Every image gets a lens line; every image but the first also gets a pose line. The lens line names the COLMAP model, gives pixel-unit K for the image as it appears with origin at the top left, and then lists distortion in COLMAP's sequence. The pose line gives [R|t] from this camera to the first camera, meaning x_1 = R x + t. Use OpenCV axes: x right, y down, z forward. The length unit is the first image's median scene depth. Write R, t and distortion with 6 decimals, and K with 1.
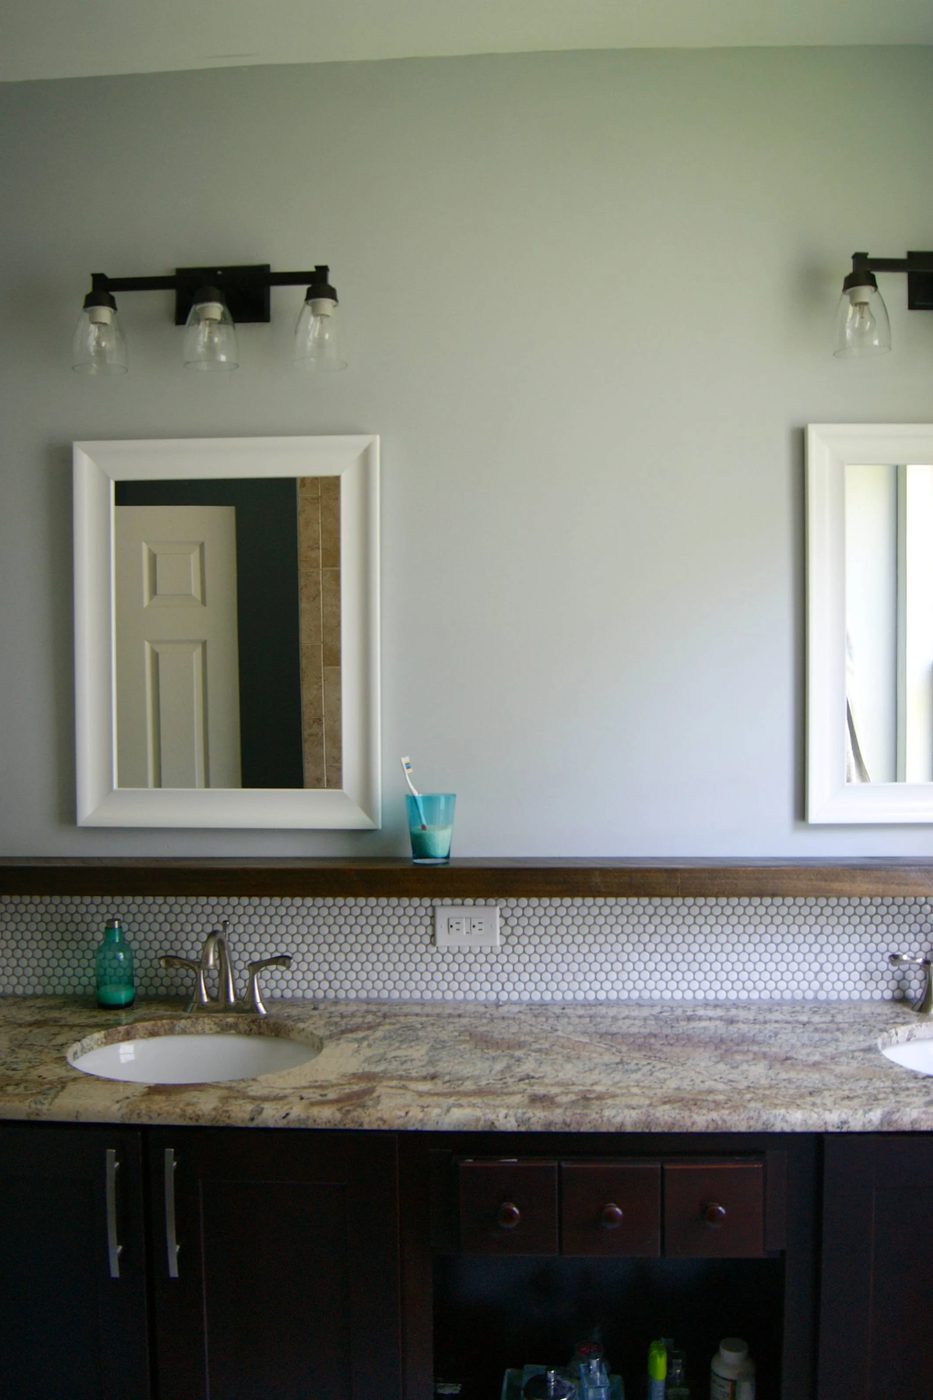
lens RADIAL K [[1210.7, 0, 463.1], [0, 1210.7, 698.9], [0, 0, 1]] dist [-0.075228, -0.007409]
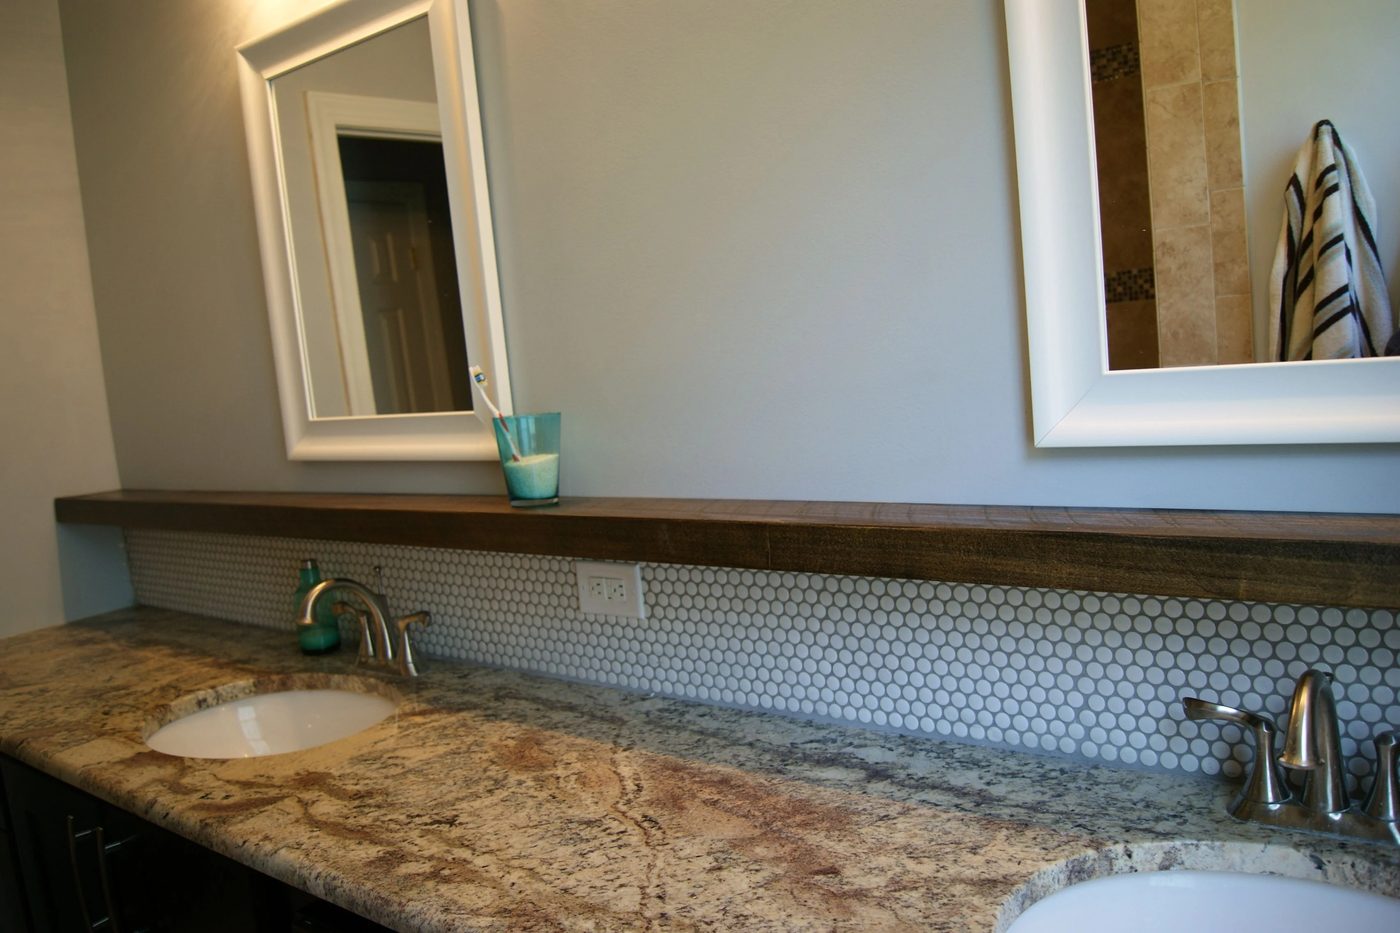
lens RADIAL K [[1115.9, 0, 689.9], [0, 1115.9, 451.4], [0, 0, 1]] dist [-0.085246, 0.017738]
pose [[0.813761, -0.010918, -0.581097, 0.448529], [0.077978, 0.992835, 0.090544, 0.046042], [0.575945, -0.118994, 0.808782, 0.488081]]
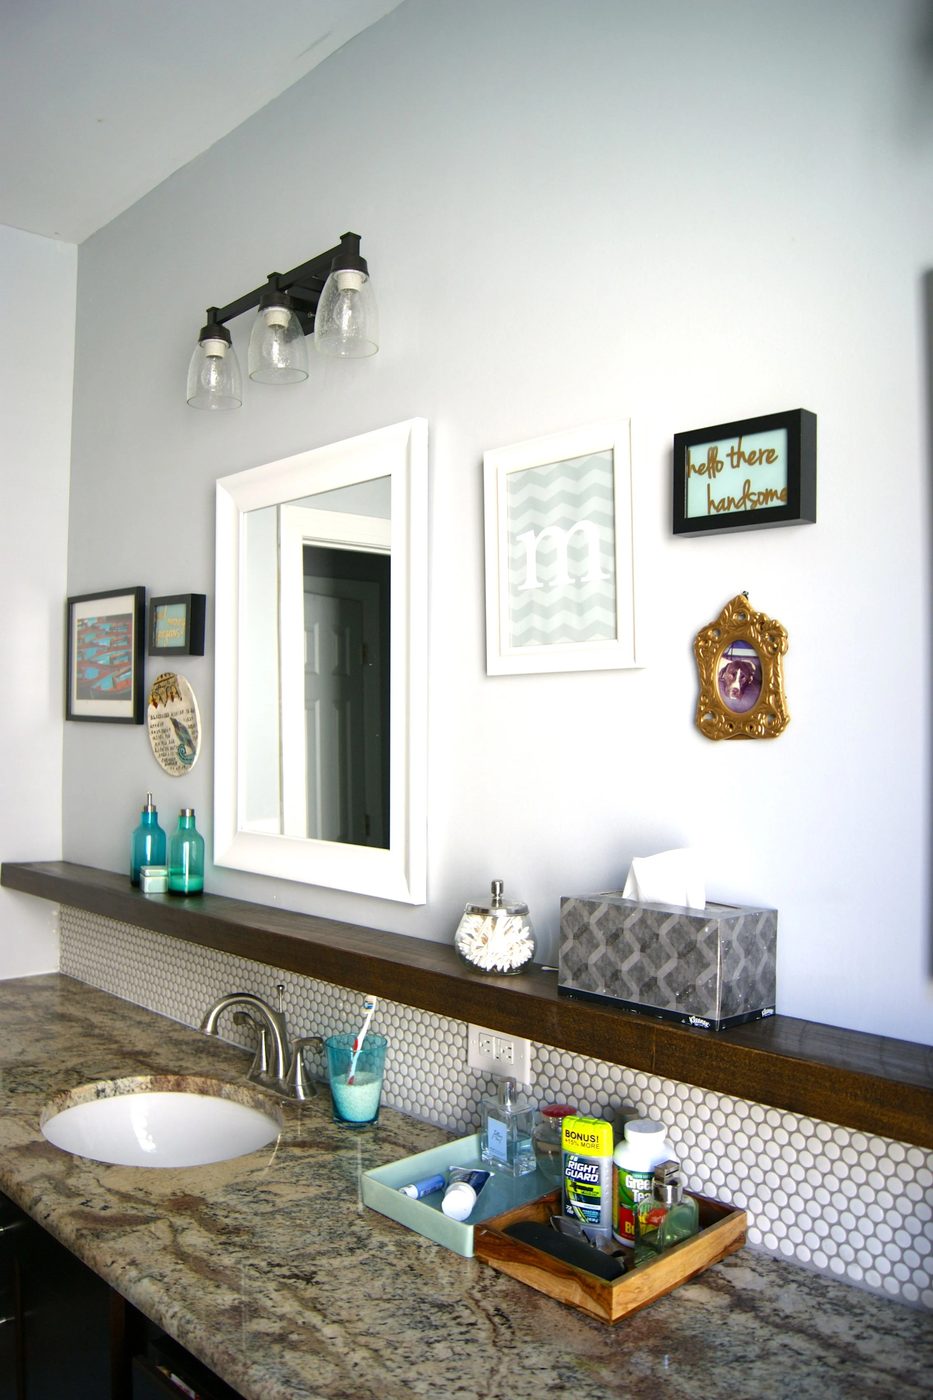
lens RADIAL K [[1115.9, 0, 446.2], [0, 1115.9, 697.7], [0, 0, 1]] dist [-0.085246, 0.017738]
pose [[0.709550, -0.007724, -0.704612, 0.468970], [-0.024593, 0.999059, -0.035717, -0.003331], [0.704225, 0.042672, 0.708693, 0.488199]]
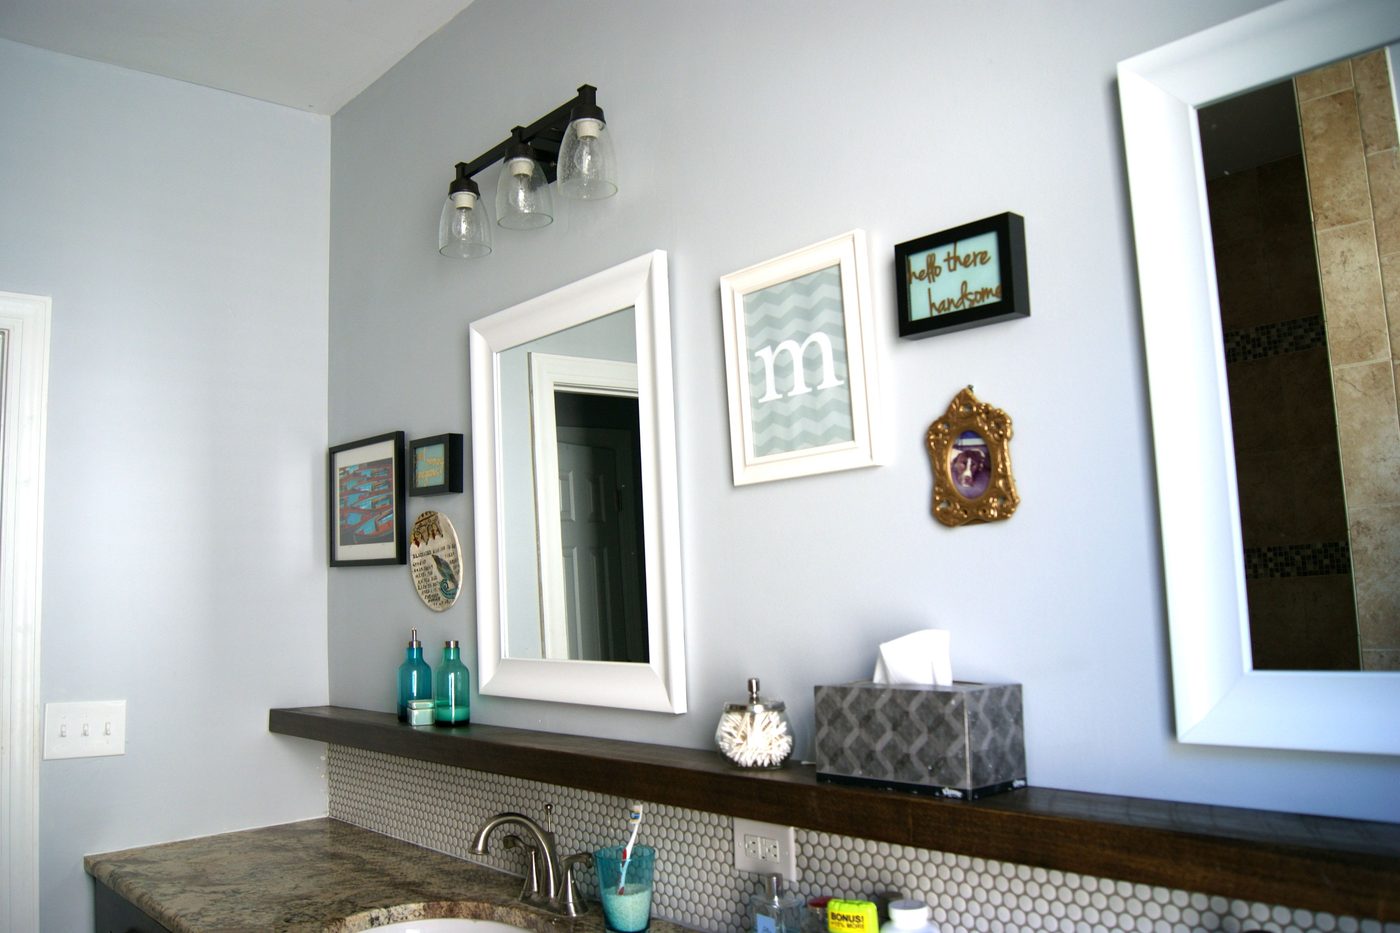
lens RADIAL K [[1115.9, 0, 691.3], [0, 1115.9, 451.0], [0, 0, 1]] dist [-0.085246, 0.017738]
pose [[0.700447, -0.108842, -0.705356, 0.495020], [0.023345, 0.991268, -0.129778, 0.029206], [0.713322, 0.074436, 0.696872, 0.468152]]
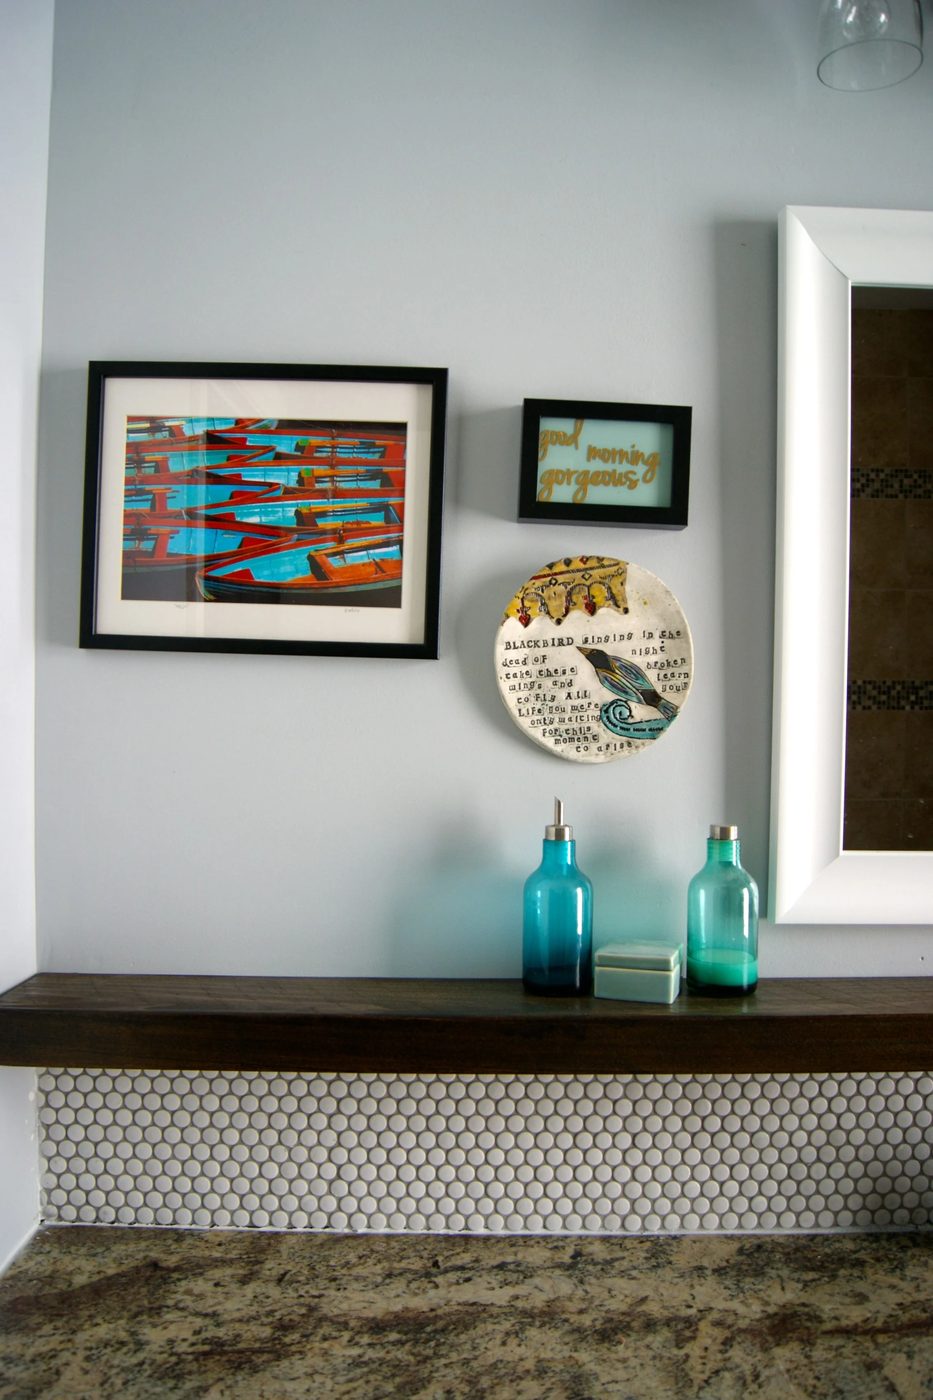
lens RADIAL K [[1115.9, 0, 499.6], [0, 1115.9, 704.6], [0, 0, 1]] dist [-0.085246, 0.017738]
pose [[0.997747, 0.018540, 0.064473, -0.485321], [-0.017029, 0.999569, -0.023905, 0.023779], [-0.064888, 0.022754, 0.997633, 0.525481]]
